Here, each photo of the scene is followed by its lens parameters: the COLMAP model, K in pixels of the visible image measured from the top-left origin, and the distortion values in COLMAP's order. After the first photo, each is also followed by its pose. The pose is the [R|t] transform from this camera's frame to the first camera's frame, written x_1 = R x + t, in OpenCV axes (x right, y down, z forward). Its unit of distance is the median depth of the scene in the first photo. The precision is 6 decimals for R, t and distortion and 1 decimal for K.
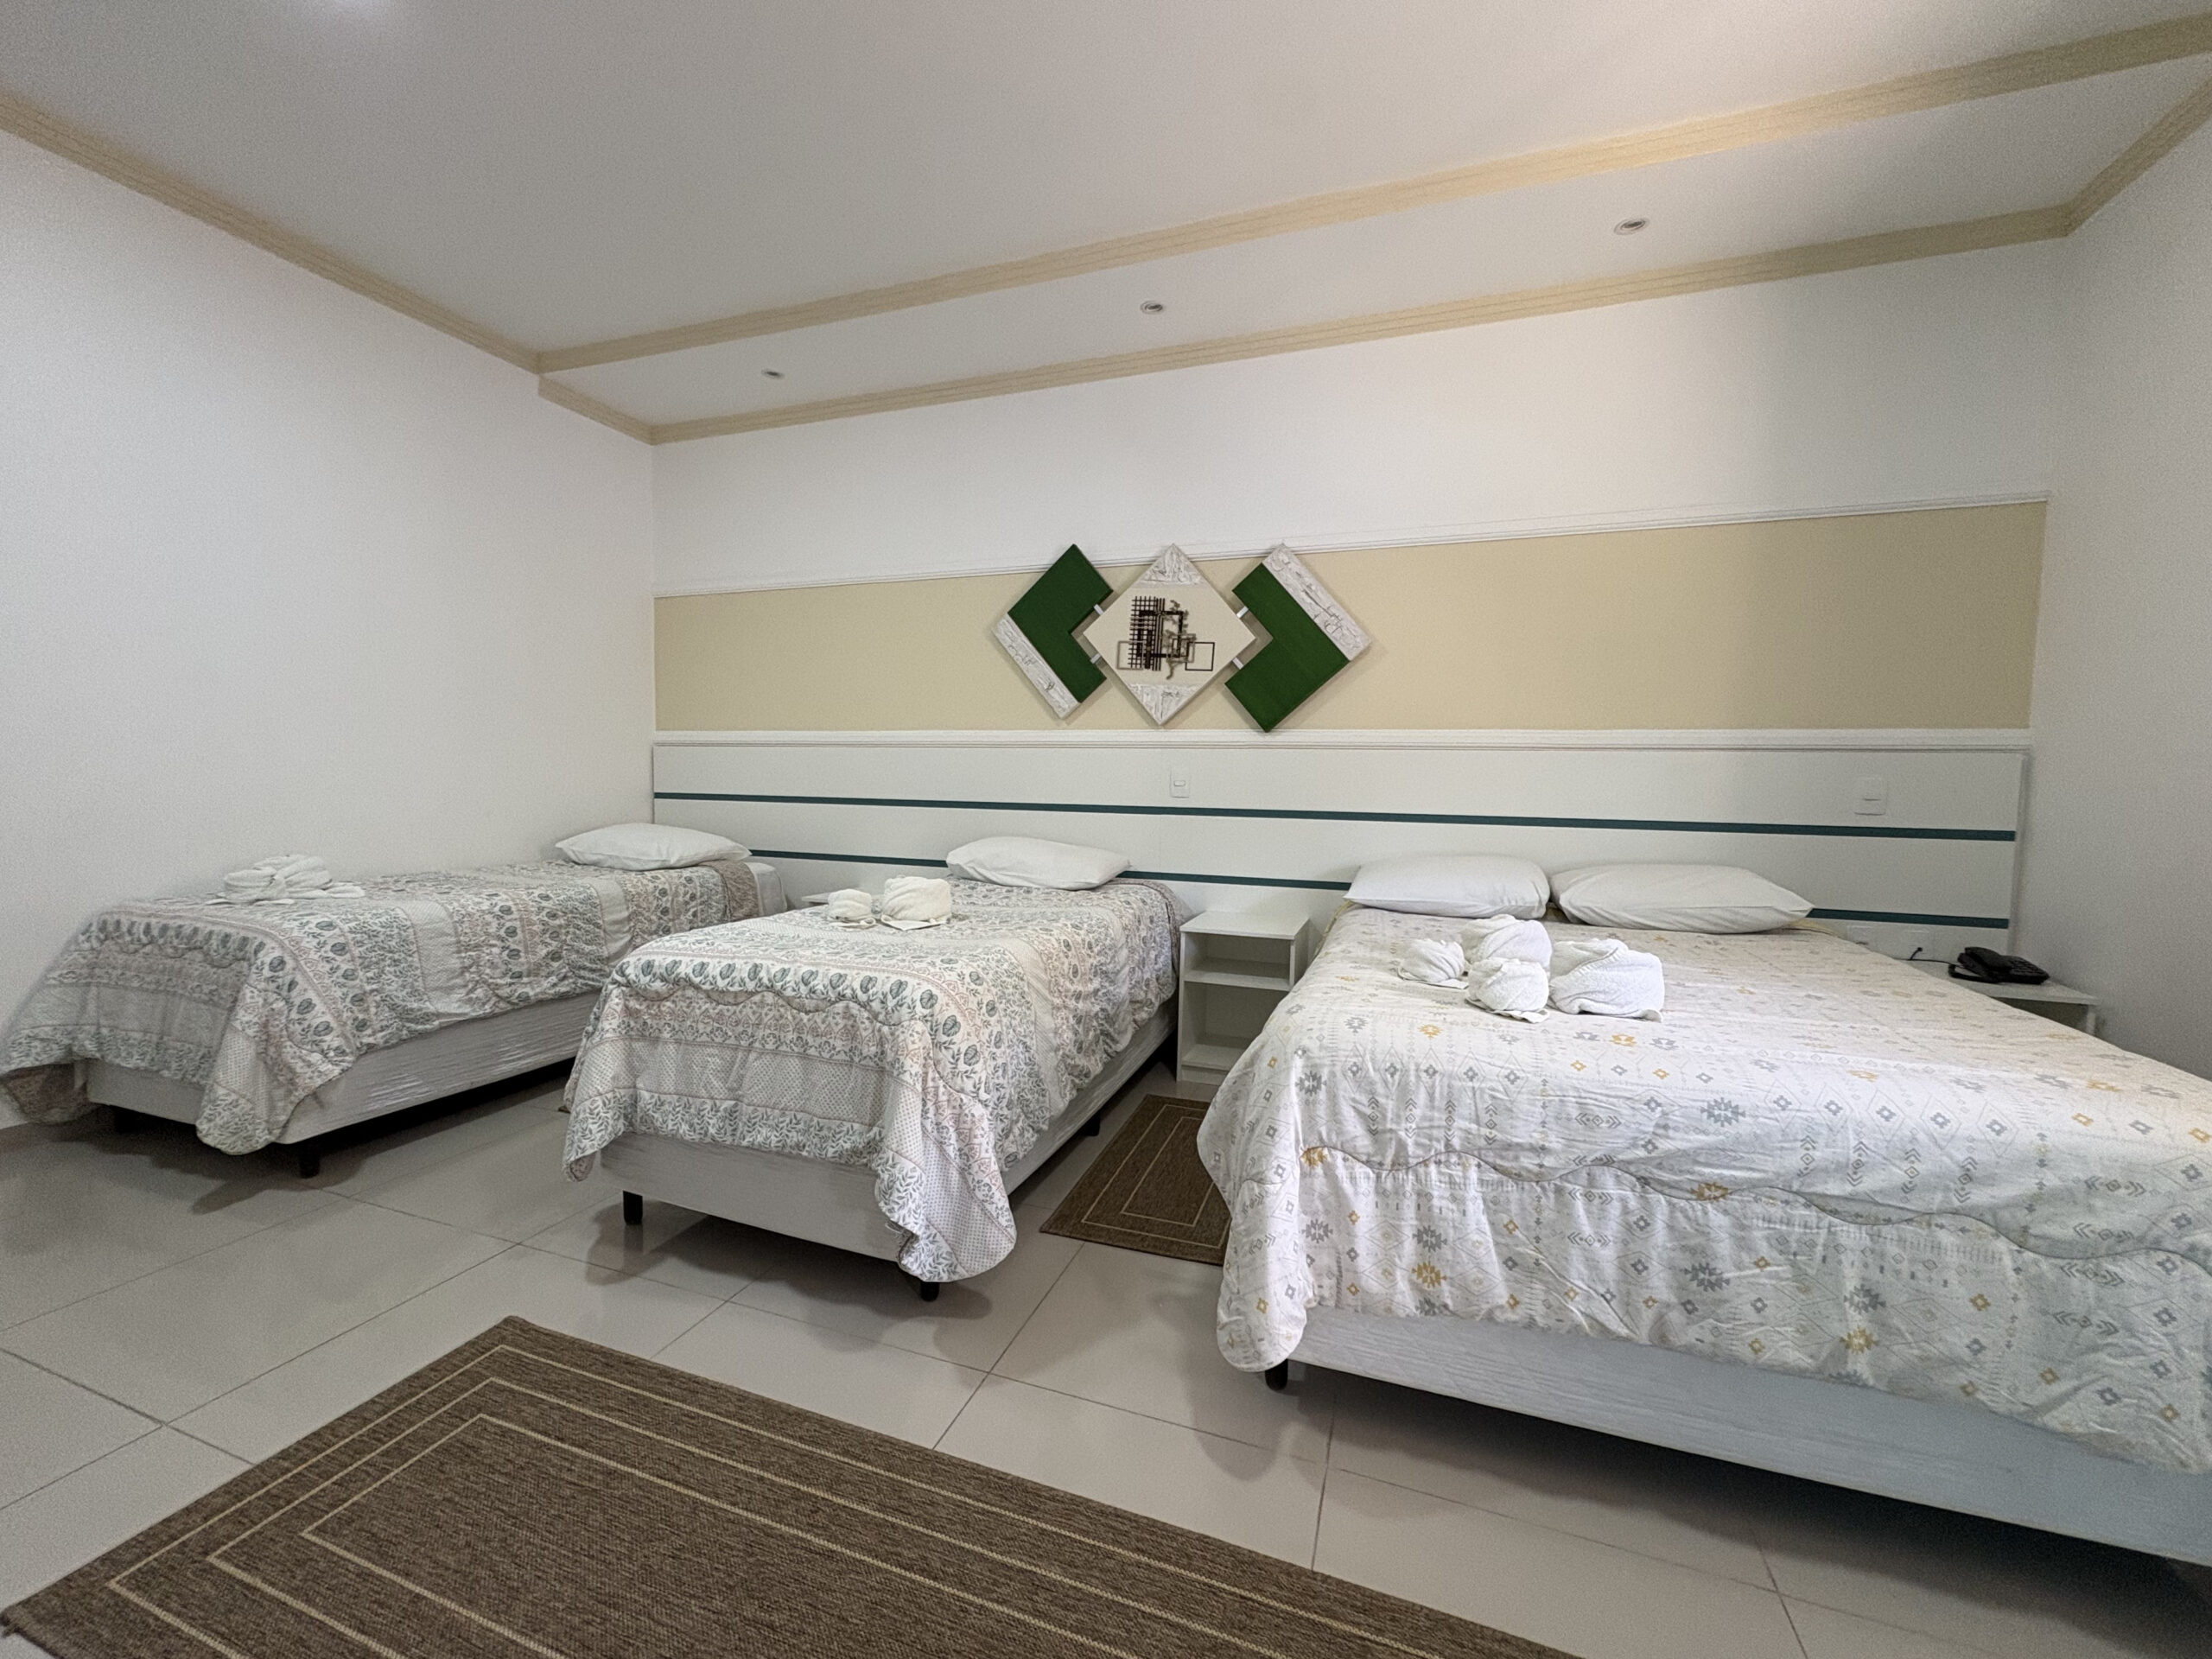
lens RADIAL K [[879.9, 0, 1103.1], [0, 879.9, 826.5], [0, 0, 1]] dist [-0.000611, 0.000559]
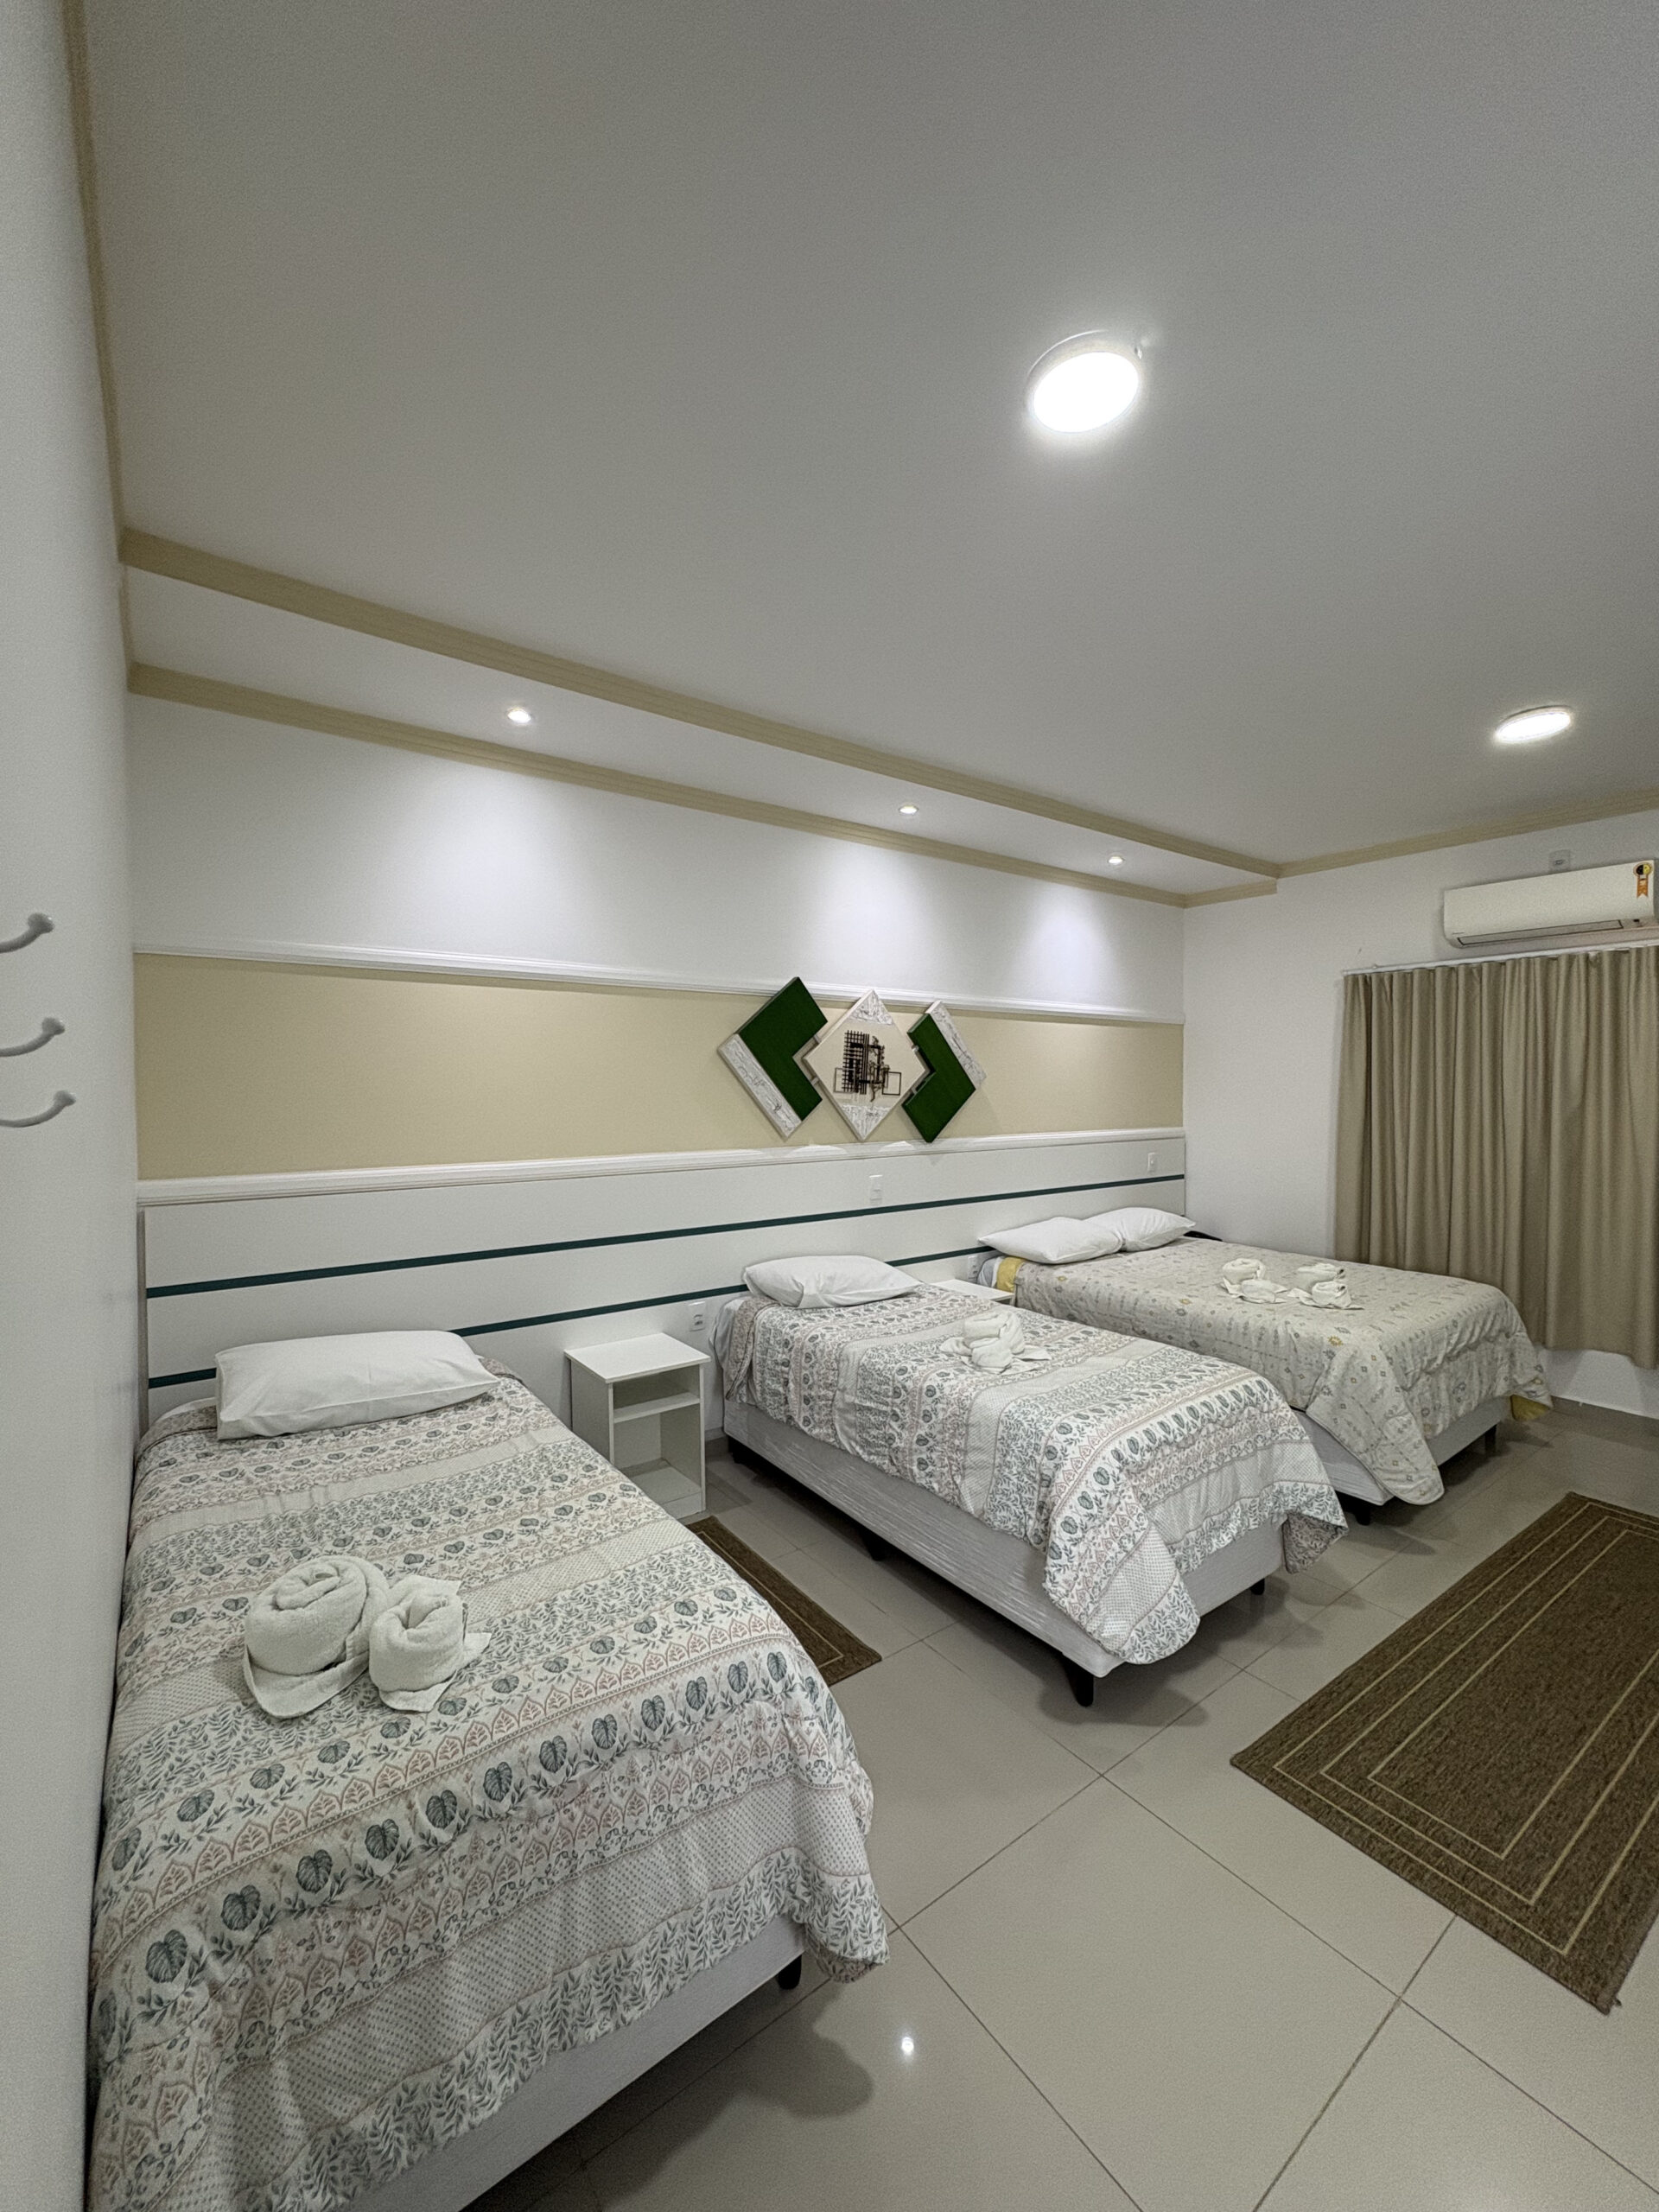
lens RADIAL K [[879.9, 0, 828.5], [0, 879.9, 1100.0], [0, 0, 1]] dist [-0.000611, 0.000559]
pose [[0.555860, -0.031939, 0.830662, -1.658409], [0.060140, 0.998188, -0.001863, -0.301372], [-0.829098, 0.050992, 0.556773, 0.682162]]
